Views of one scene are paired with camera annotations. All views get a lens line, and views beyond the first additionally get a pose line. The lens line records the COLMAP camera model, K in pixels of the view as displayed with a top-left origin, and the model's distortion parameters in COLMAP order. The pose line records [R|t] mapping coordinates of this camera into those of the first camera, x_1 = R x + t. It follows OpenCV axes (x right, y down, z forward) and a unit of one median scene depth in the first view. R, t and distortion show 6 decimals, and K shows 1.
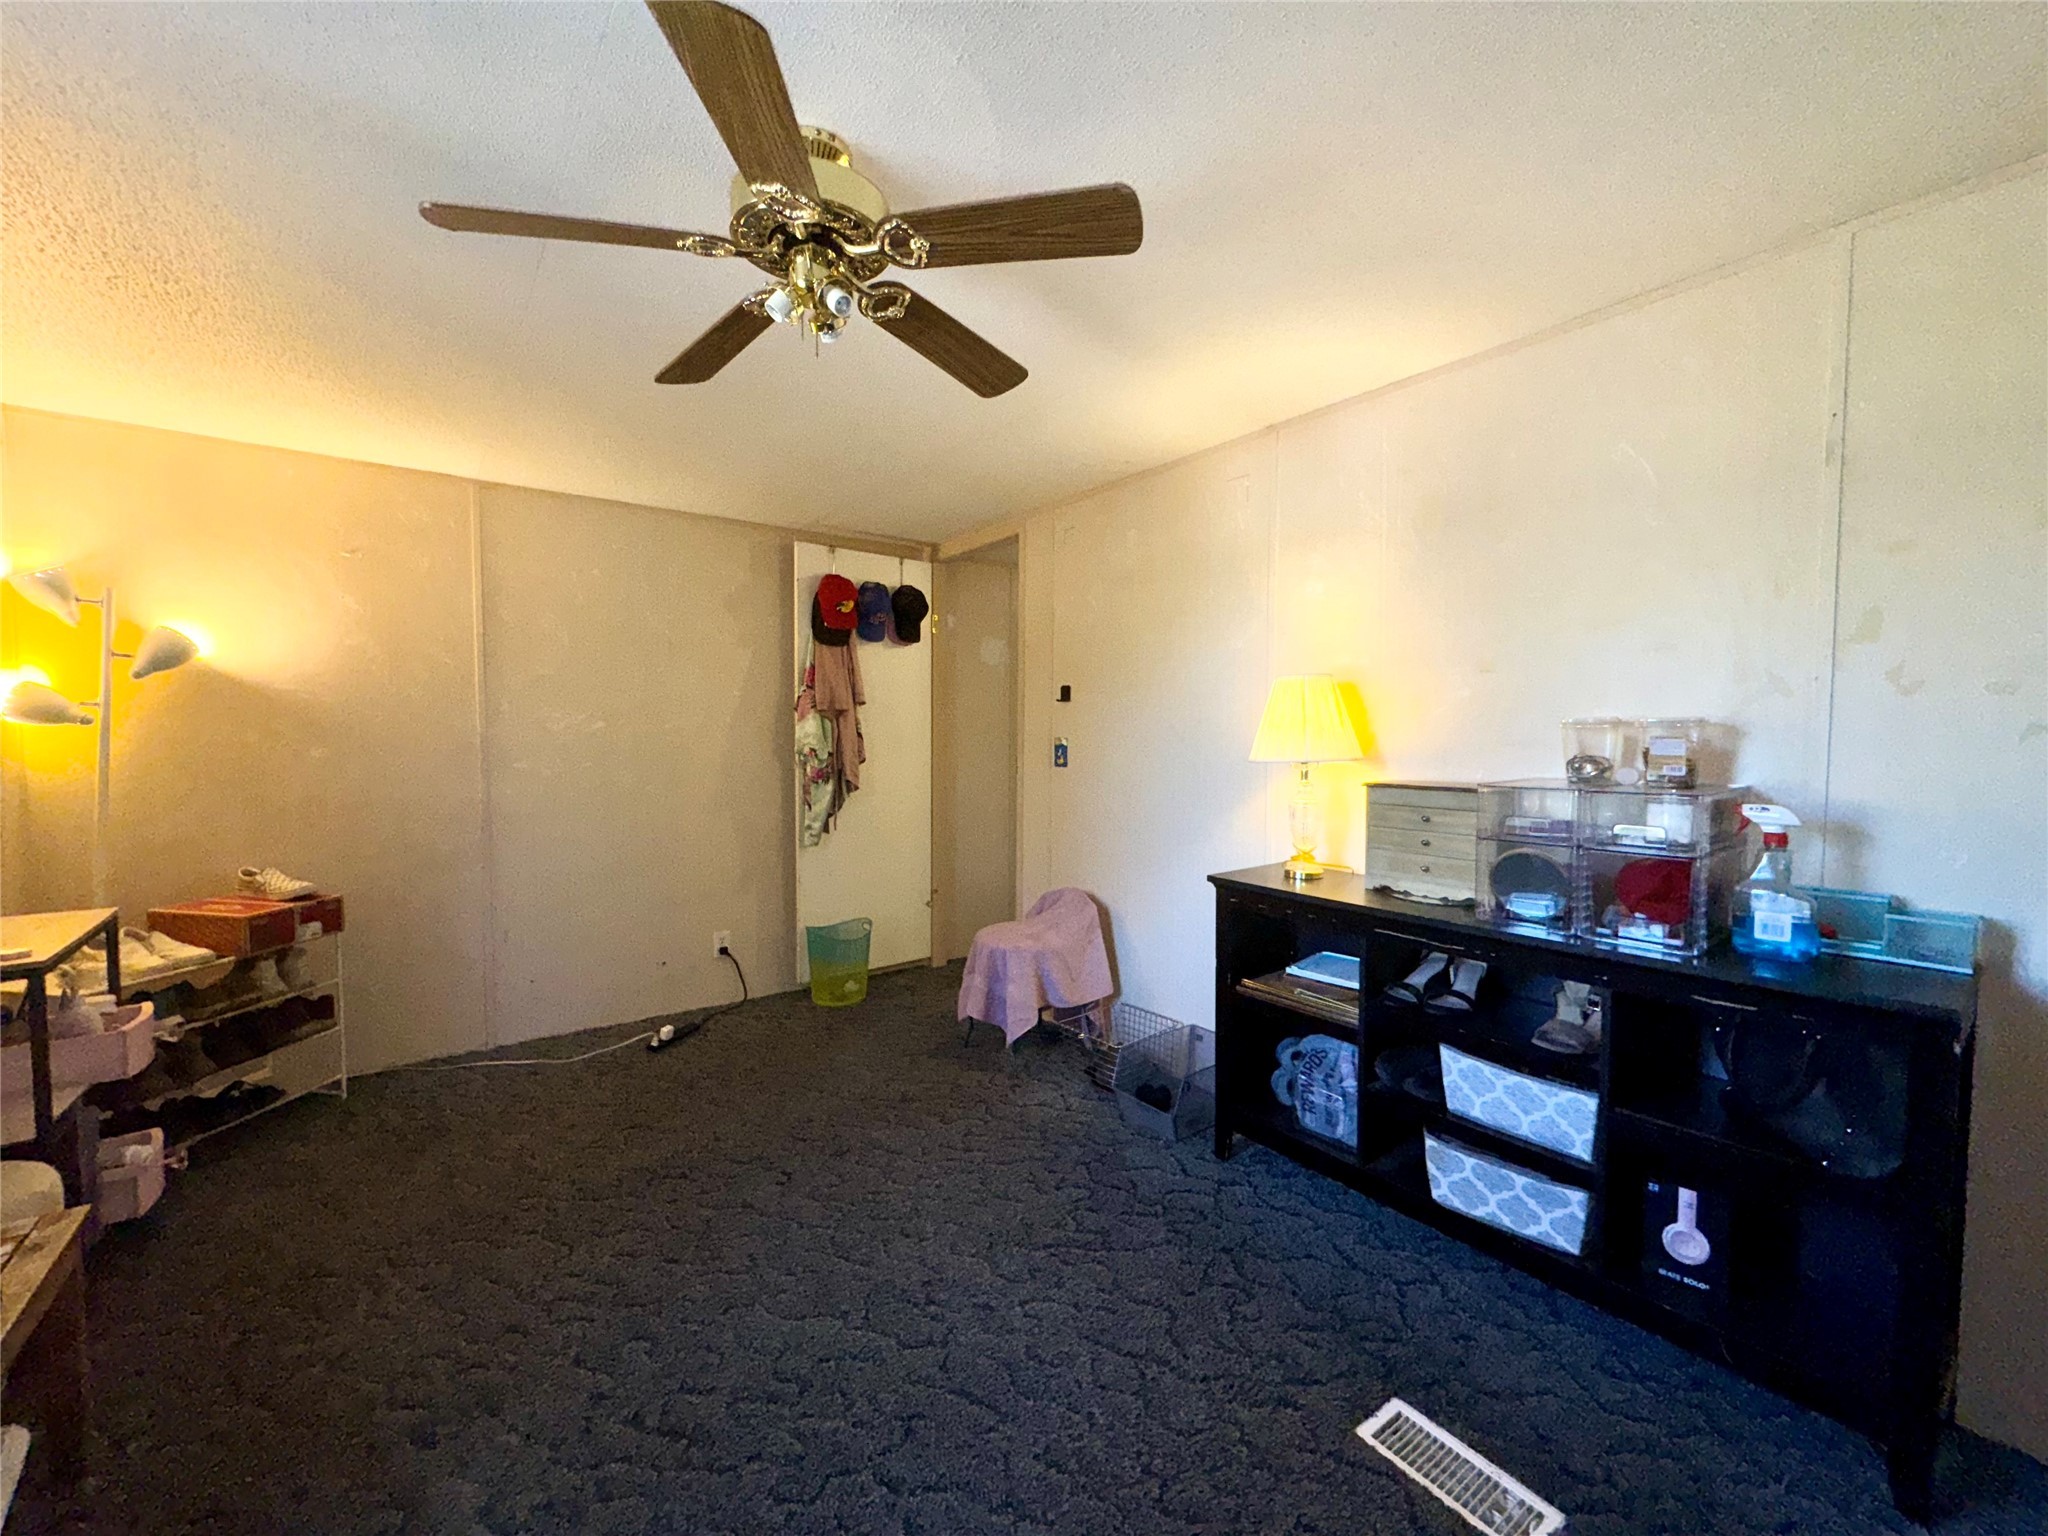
lens RADIAL K [[826.6, 0, 1017.8], [0, 826.6, 766.6], [0, 0, 1]] dist [-0.002472, -0.000124]
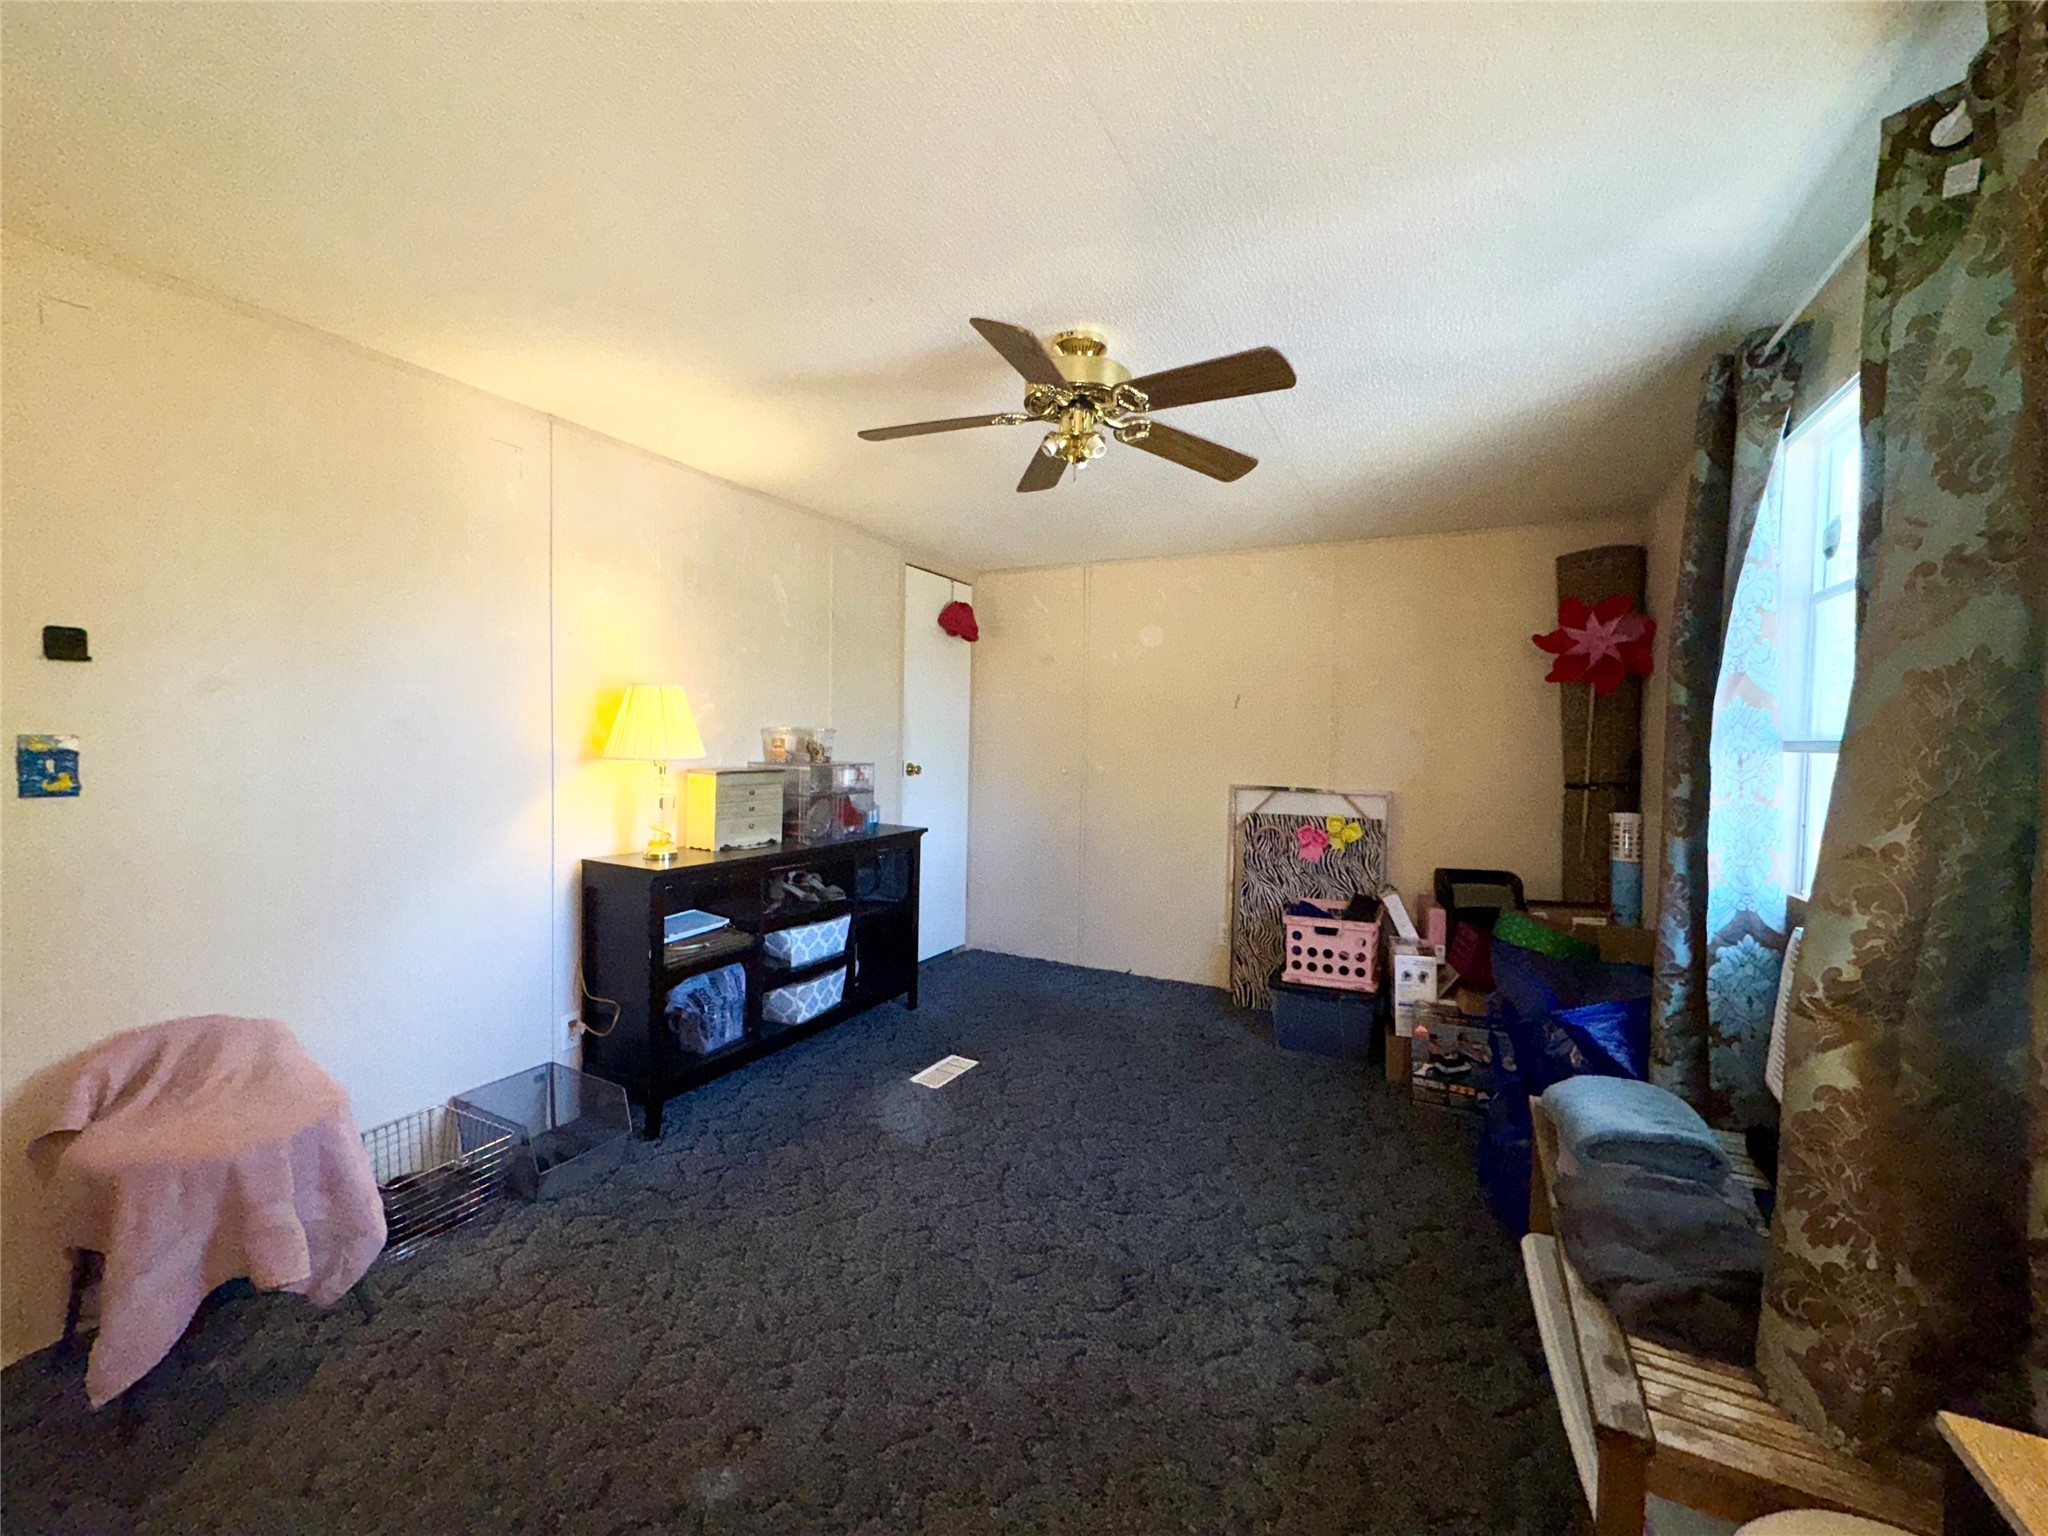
lens RADIAL K [[826.6, 0, 1019.7], [0, 826.6, 769.3], [0, 0, 1]] dist [-0.002472, -0.000124]
pose [[-0.433288, -0.037295, 0.900484, -0.995063], [0.025282, 0.998247, 0.053509, -0.042844], [-0.900901, 0.045951, -0.431585, 1.139432]]
